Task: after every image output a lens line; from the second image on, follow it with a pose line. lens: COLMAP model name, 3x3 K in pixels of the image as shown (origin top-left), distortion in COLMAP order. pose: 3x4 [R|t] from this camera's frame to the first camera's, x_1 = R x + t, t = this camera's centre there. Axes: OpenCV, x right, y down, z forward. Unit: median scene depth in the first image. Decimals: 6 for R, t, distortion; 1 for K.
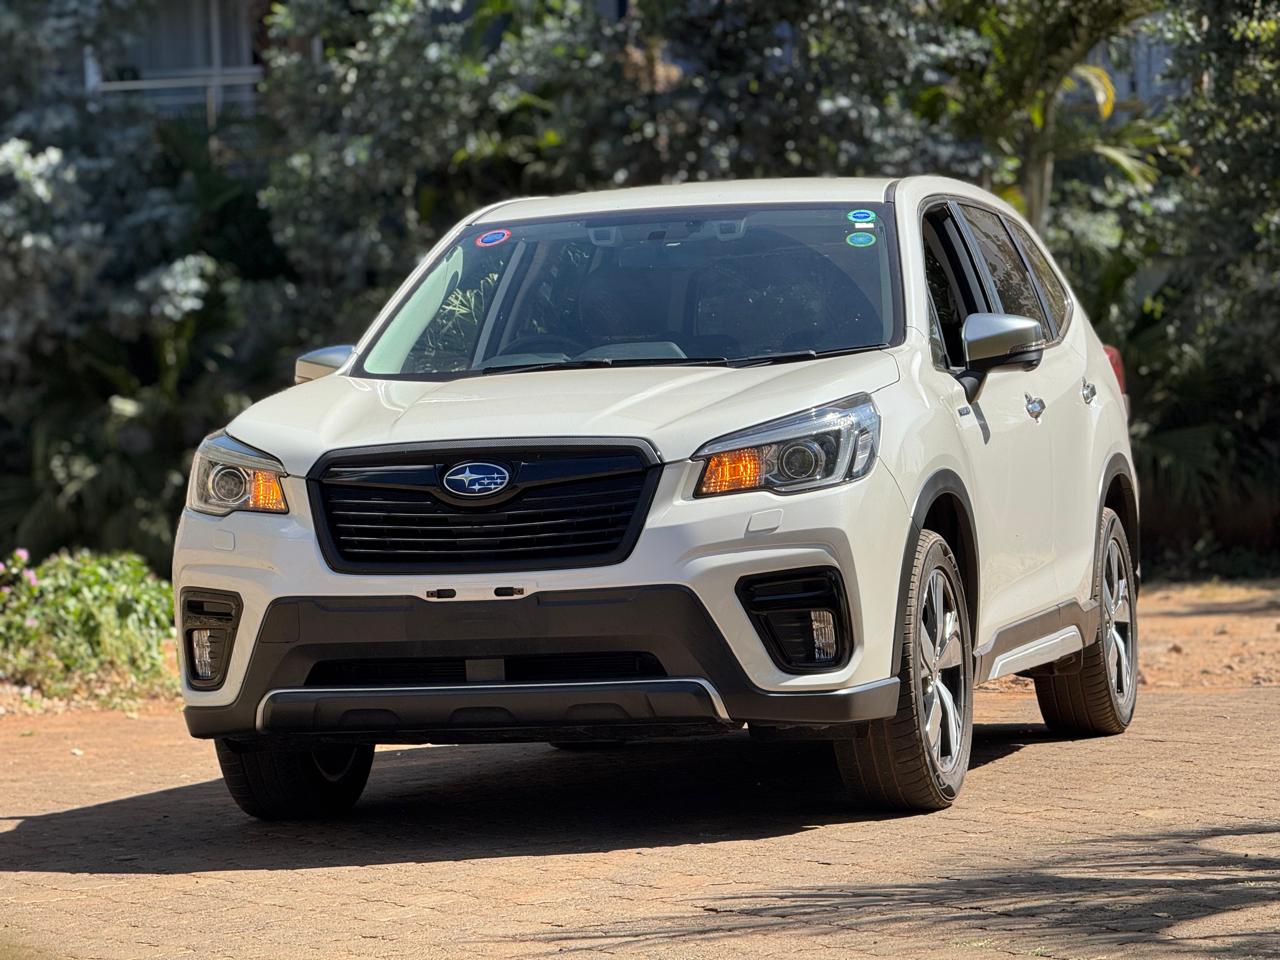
lens RADIAL K [[6220.7, 0, 640.0], [0, 6220.7, 480.0], [0, 0, 1]] dist [-0.176735, 2.576733]
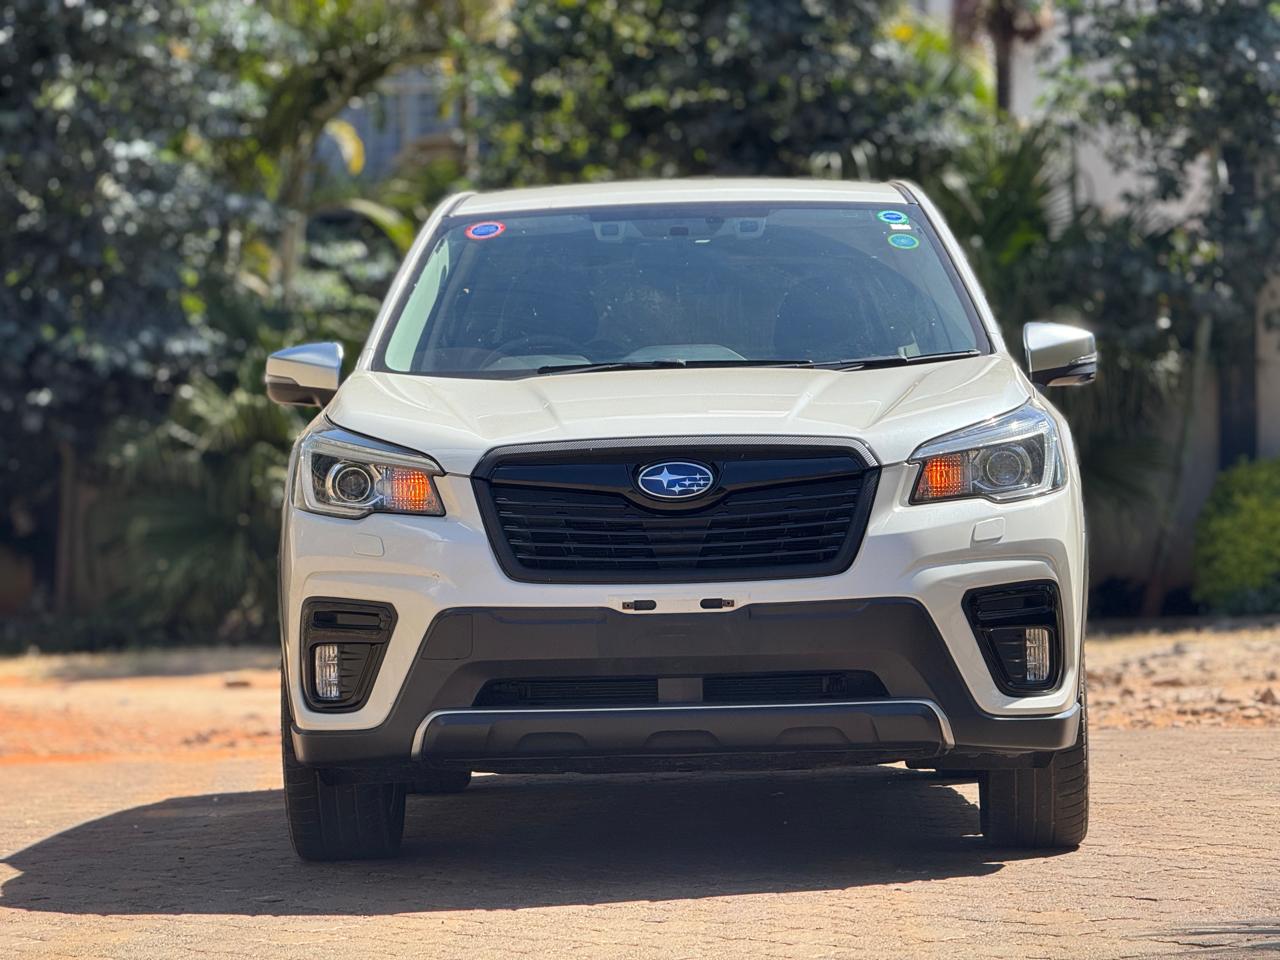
lens RADIAL K [[6220.7, 0, 640.0], [0, 6220.7, 480.0], [0, 0, 1]] dist [-0.176735, 2.576733]
pose [[0.951922, 0.018955, 0.305753, -0.309435], [-0.011480, 0.999590, -0.026226, 0.023779], [-0.306125, 0.021455, 0.951750, 0.134880]]
